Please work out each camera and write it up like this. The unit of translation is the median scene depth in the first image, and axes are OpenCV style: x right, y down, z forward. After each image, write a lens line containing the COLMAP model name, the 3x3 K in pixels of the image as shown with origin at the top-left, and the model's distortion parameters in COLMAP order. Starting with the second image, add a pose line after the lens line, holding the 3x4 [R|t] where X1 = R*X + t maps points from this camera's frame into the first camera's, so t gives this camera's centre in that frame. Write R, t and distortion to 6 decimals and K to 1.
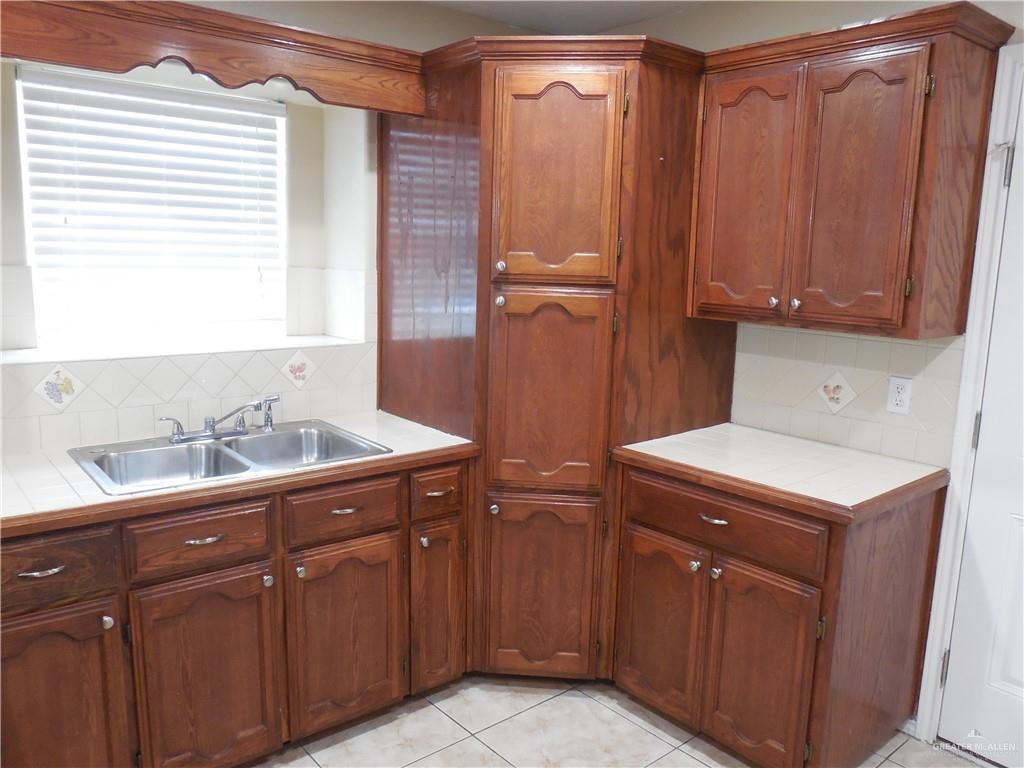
lens RADIAL K [[795.0, 0, 510.5], [0, 795.0, 387.9], [0, 0, 1]] dist [-0.096125, 0.090732]
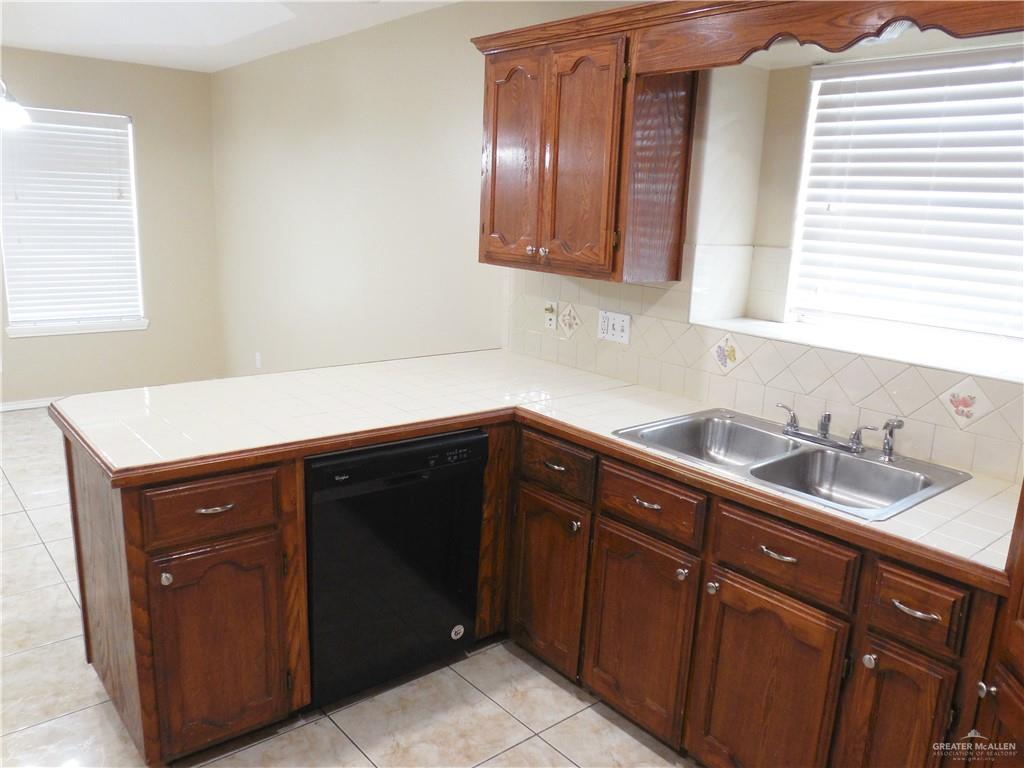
lens RADIAL K [[795.0, 0, 510.5], [0, 795.0, 387.9], [0, 0, 1]] dist [-0.096125, 0.090732]
pose [[-0.010967, 0.200247, -0.979684, 0.556069], [-0.205272, 0.958426, 0.198199, -0.114779], [0.978643, 0.203276, 0.030594, 0.662797]]
